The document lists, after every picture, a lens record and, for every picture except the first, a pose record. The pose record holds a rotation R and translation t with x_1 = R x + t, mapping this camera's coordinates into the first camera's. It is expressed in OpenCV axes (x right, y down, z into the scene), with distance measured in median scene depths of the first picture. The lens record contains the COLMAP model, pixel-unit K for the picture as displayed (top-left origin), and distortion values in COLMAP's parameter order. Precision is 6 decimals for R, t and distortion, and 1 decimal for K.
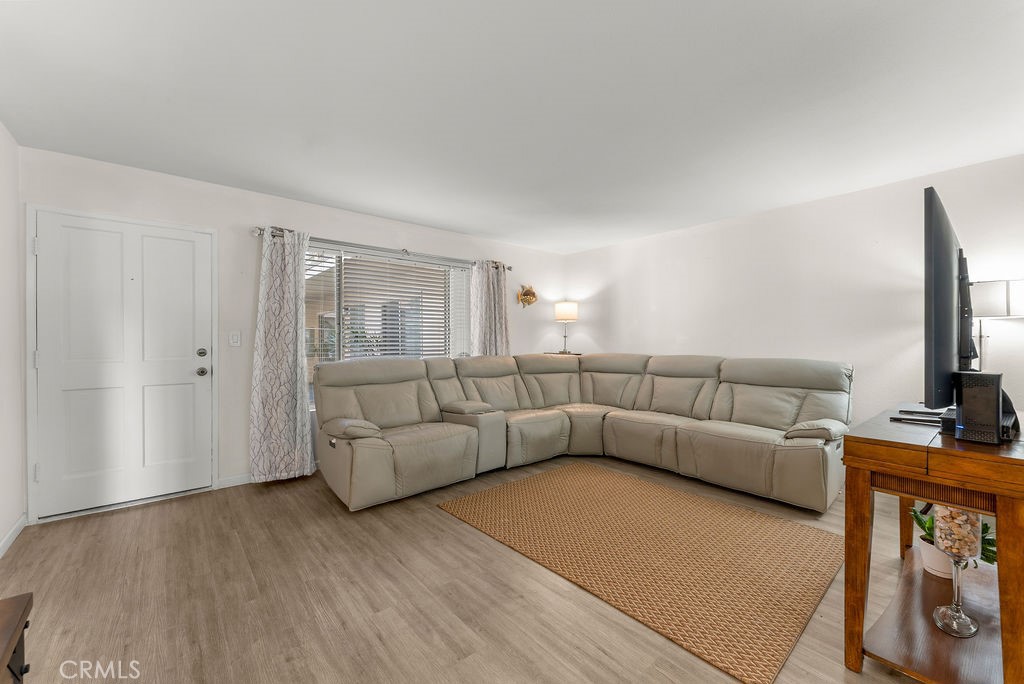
lens RADIAL K [[409.0, 0, 512.0], [0, 409.0, 342.0], [0, 0, 1]] dist [0.001287, 0.000208]
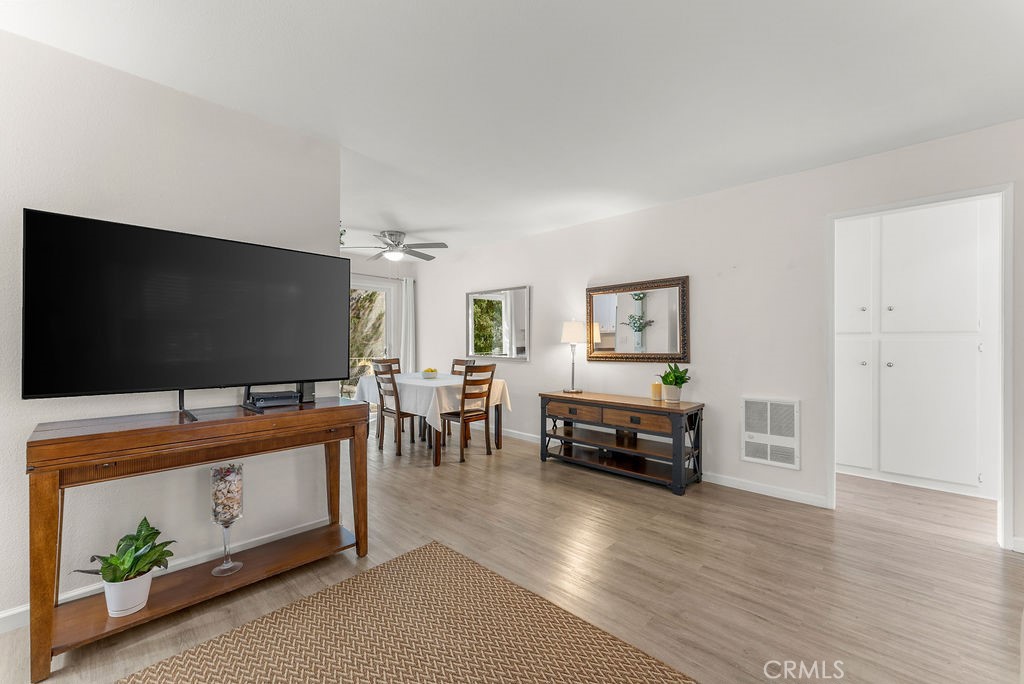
lens RADIAL K [[409.0, 0, 512.0], [0, 409.0, 342.0], [0, 0, 1]] dist [0.001287, 0.000208]
pose [[-0.994868, 0.003689, -0.101112, 0.212360], [0.003447, 0.999991, 0.002568, -0.003049], [0.101121, 0.002207, -0.994872, 1.289352]]
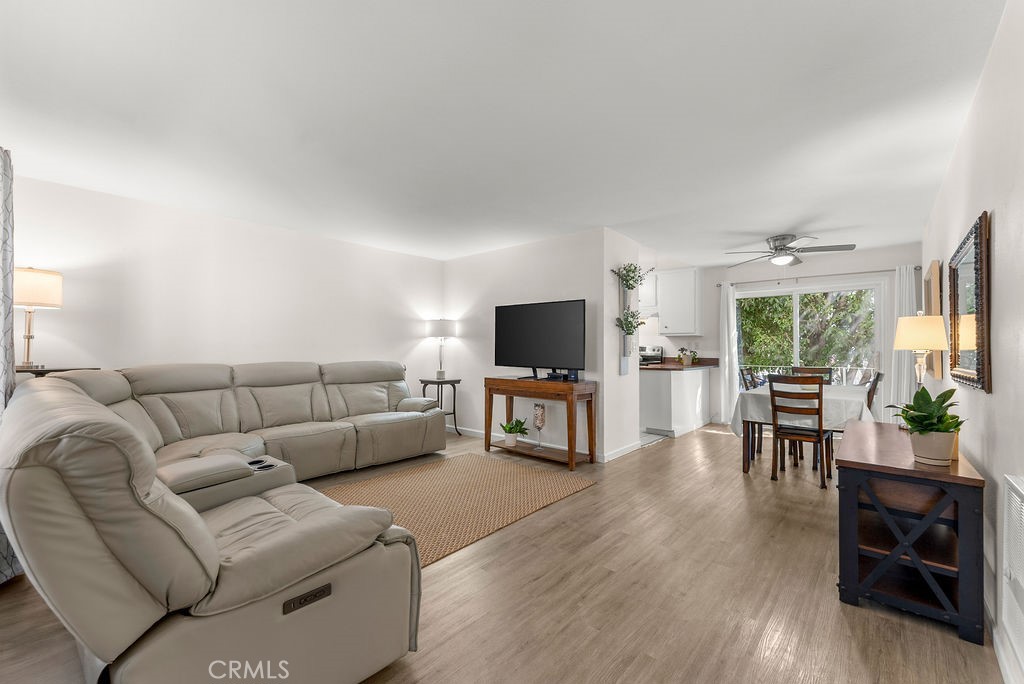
lens RADIAL K [[421.3, 0, 519.7], [0, 421.3, 345.4], [0, 0, 1]] dist [0.000276, 0.000036]
pose [[-0.157704, 0.008578, 0.987449, -0.914979], [-0.001192, 0.999960, -0.008877, 0.002623], [-0.987486, -0.002577, -0.157687, 0.884864]]
